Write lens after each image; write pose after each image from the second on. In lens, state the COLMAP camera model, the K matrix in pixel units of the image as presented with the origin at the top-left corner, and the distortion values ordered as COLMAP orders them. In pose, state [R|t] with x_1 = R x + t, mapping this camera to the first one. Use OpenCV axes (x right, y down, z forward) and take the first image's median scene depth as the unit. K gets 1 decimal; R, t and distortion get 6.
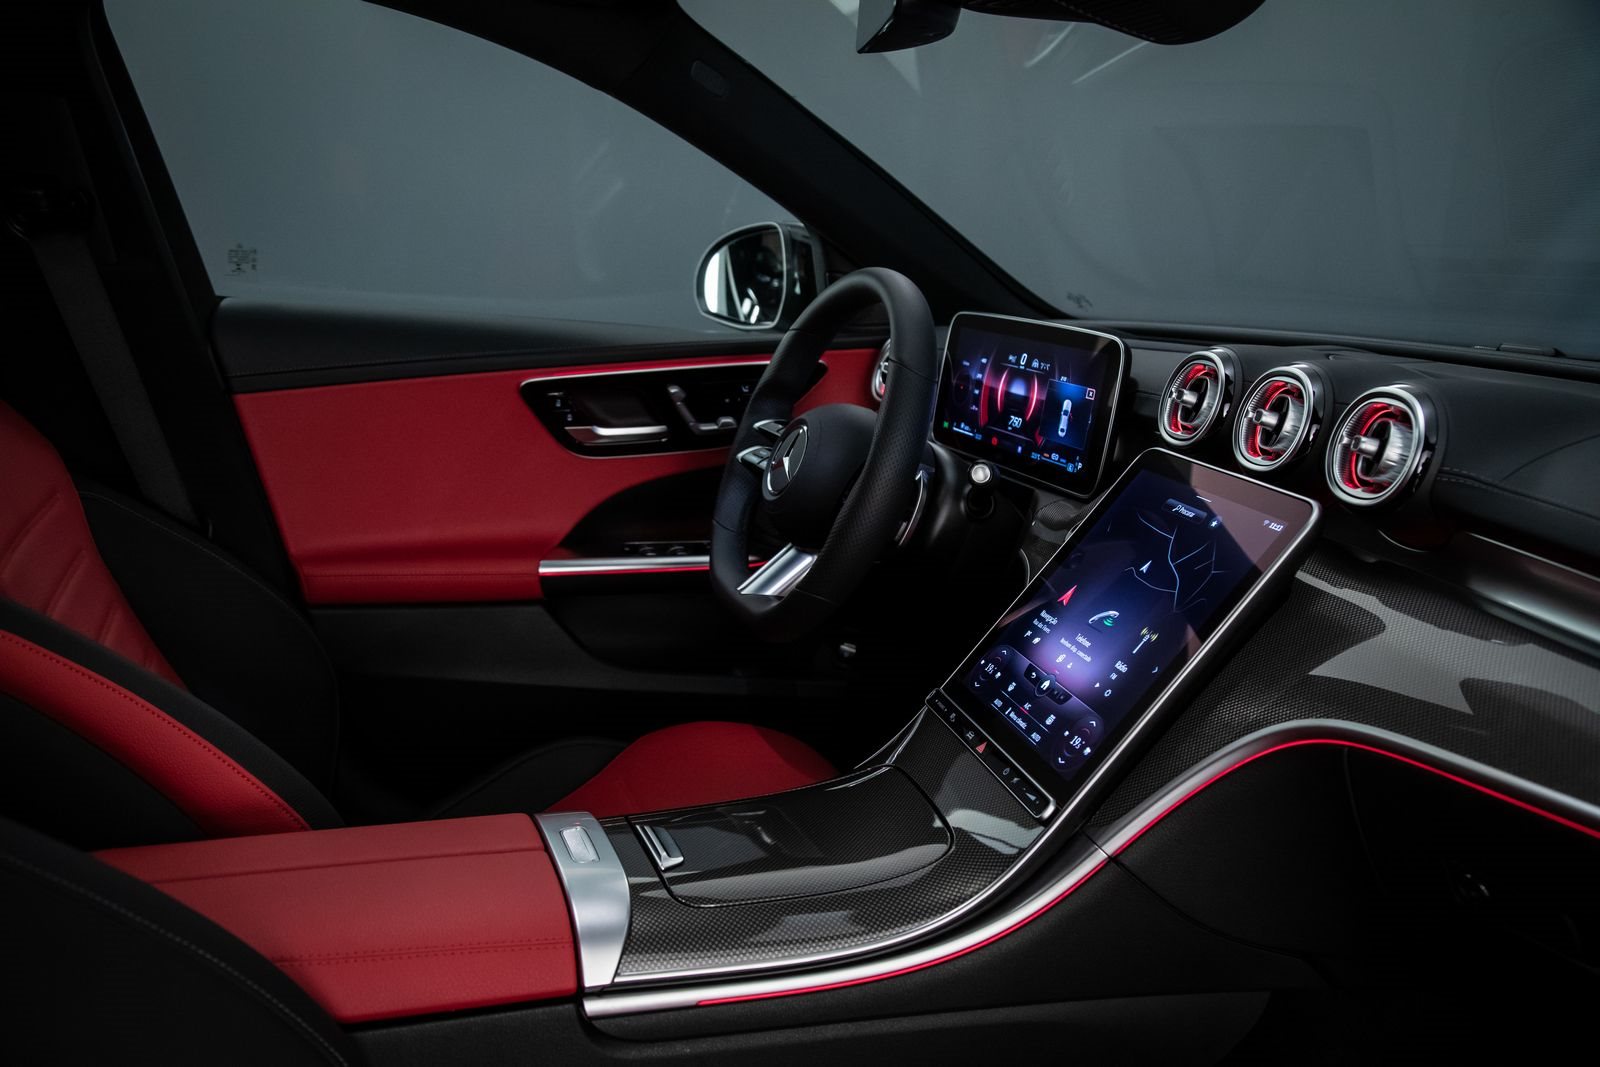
lens RADIAL K [[1460.7, 0, 801.7], [0, 1460.7, 560.1], [0, 0, 1]] dist [-0.031304, 0.000000]
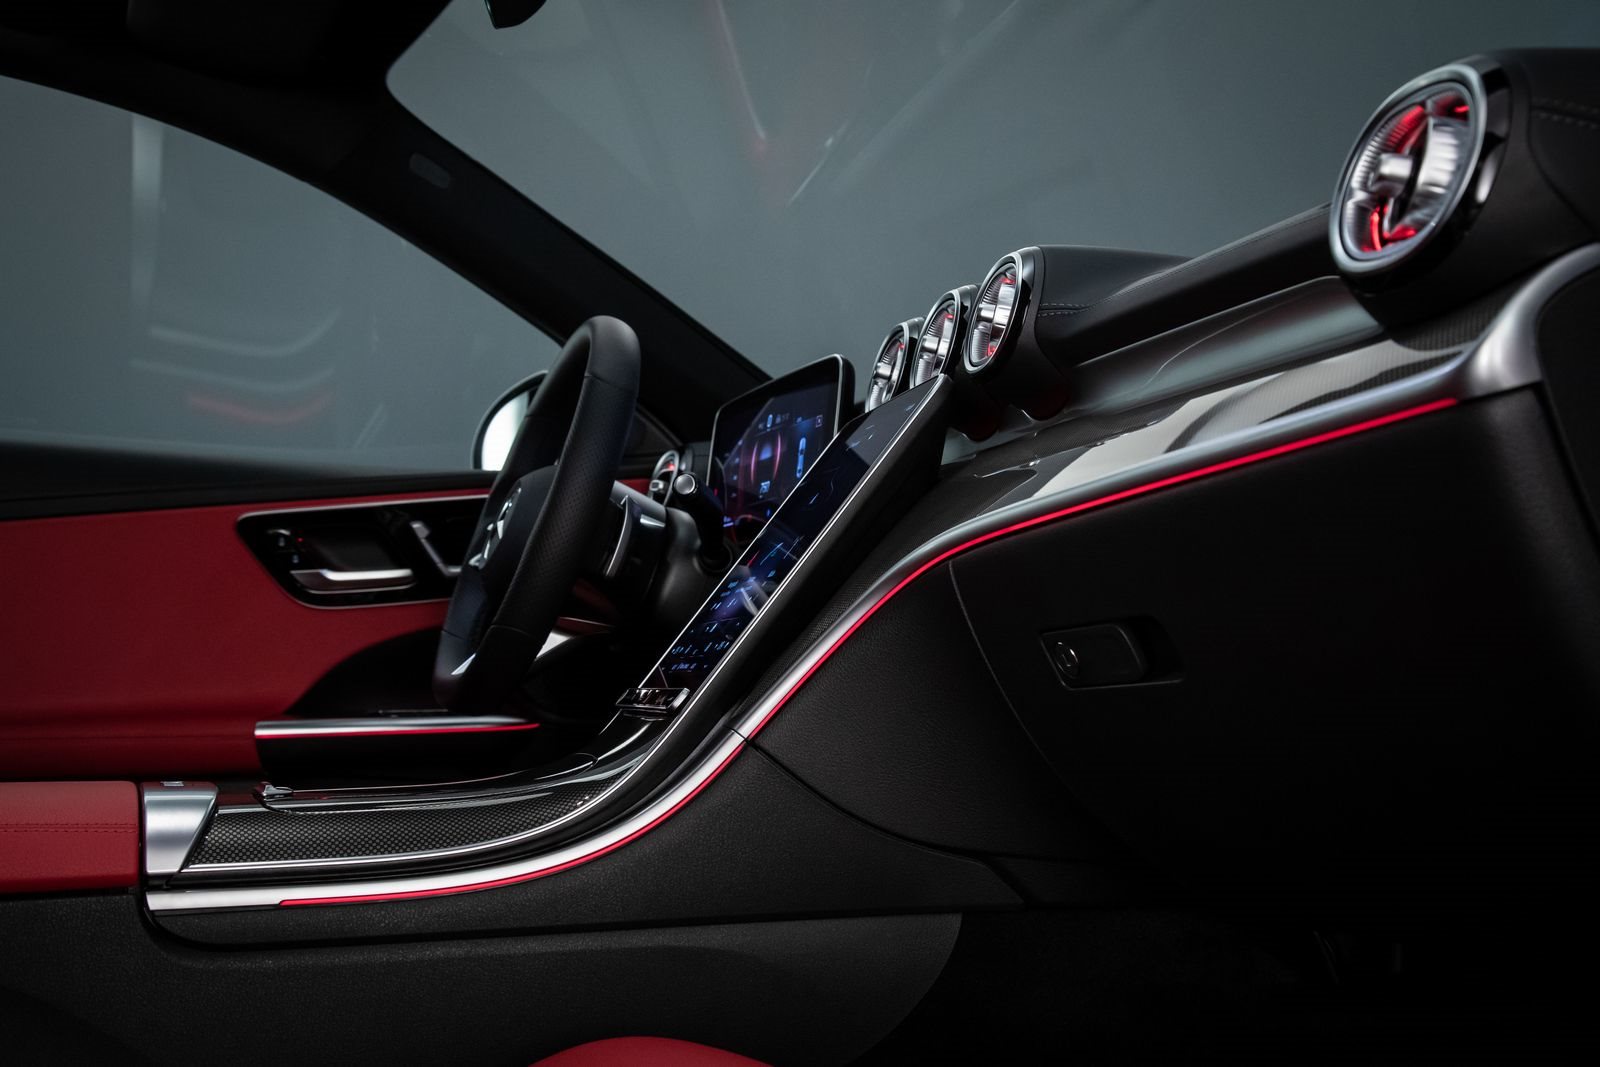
lens RADIAL K [[1935.6, 0, 807.1], [0, 1935.6, 532.7], [0, 0, 1]] dist [0.071750, 0.000000]
pose [[0.998168, -0.060339, 0.004353, 0.184557], [0.058840, 0.951606, -0.301636, 0.329783], [0.014058, 0.301339, 0.953413, -0.152836]]
